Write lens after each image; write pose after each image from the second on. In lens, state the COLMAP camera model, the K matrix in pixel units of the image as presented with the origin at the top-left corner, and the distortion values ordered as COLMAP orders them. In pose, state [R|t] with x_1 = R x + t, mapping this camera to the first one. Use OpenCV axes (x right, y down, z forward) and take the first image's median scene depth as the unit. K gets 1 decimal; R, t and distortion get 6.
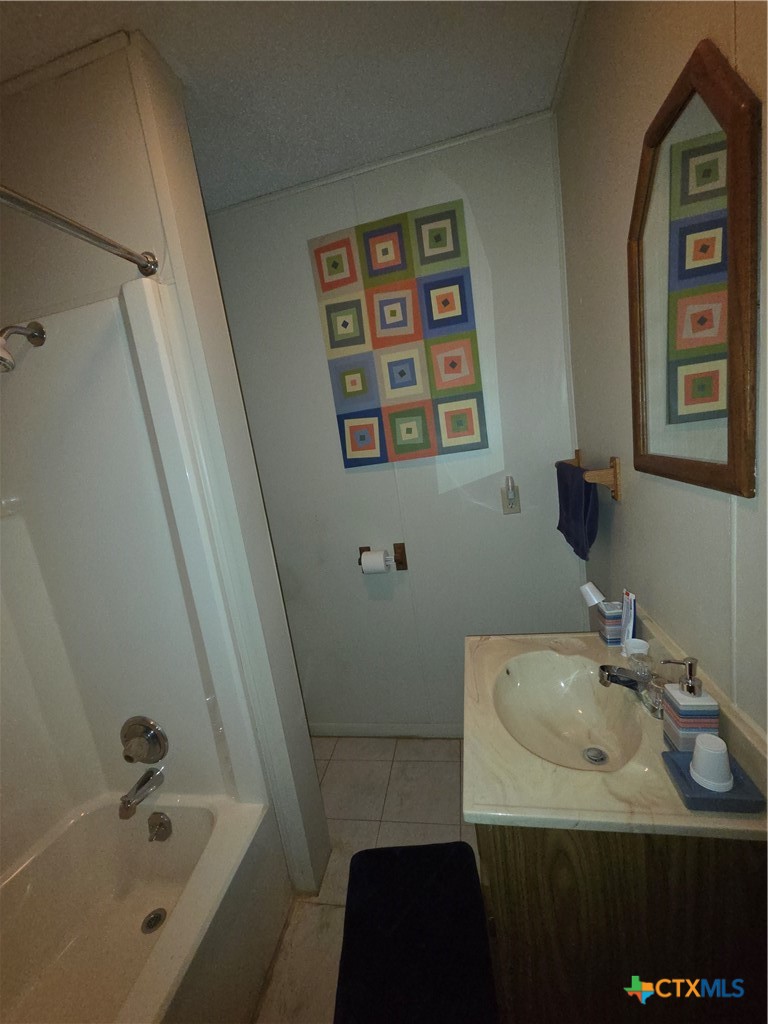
lens RADIAL K [[420.0, 0, 384.0], [0, 420.0, 512.0], [0, 0, 1]] dist [0.001162, 0.000731]
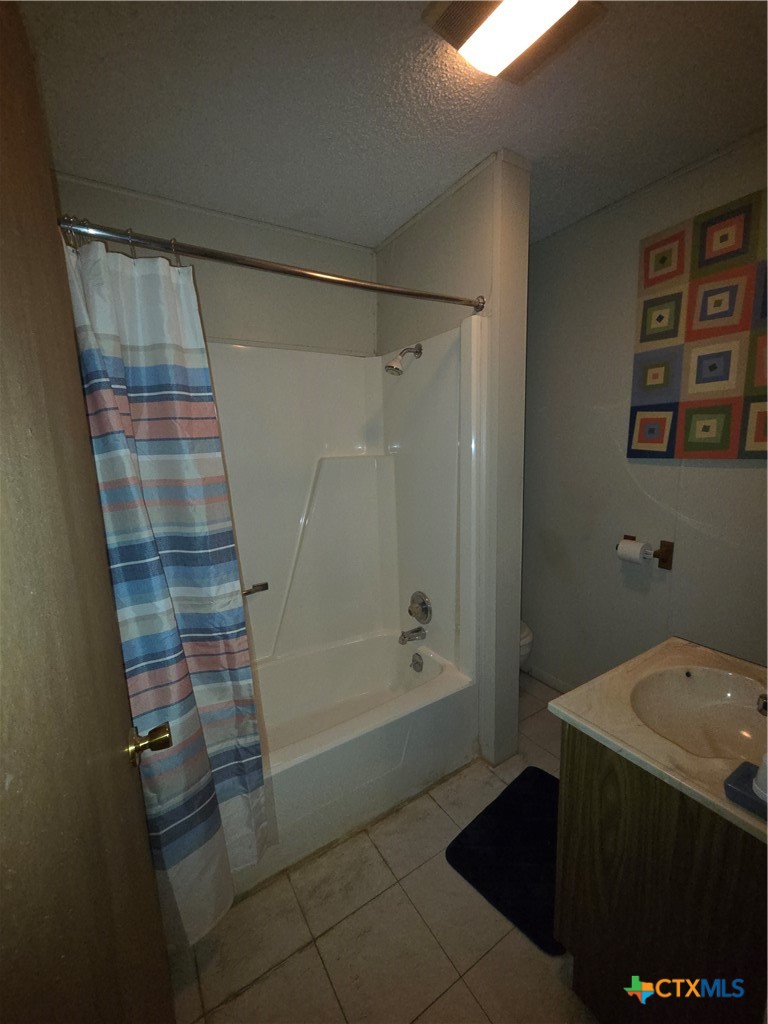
lens RADIAL K [[420.0, 0, 384.0], [0, 420.0, 512.0], [0, 0, 1]] dist [0.001162, 0.000731]
pose [[0.683476, 0.240820, -0.689106, 0.272259], [-0.193588, 0.970010, 0.146981, -0.009854], [0.703836, 0.032945, 0.709598, -0.187658]]
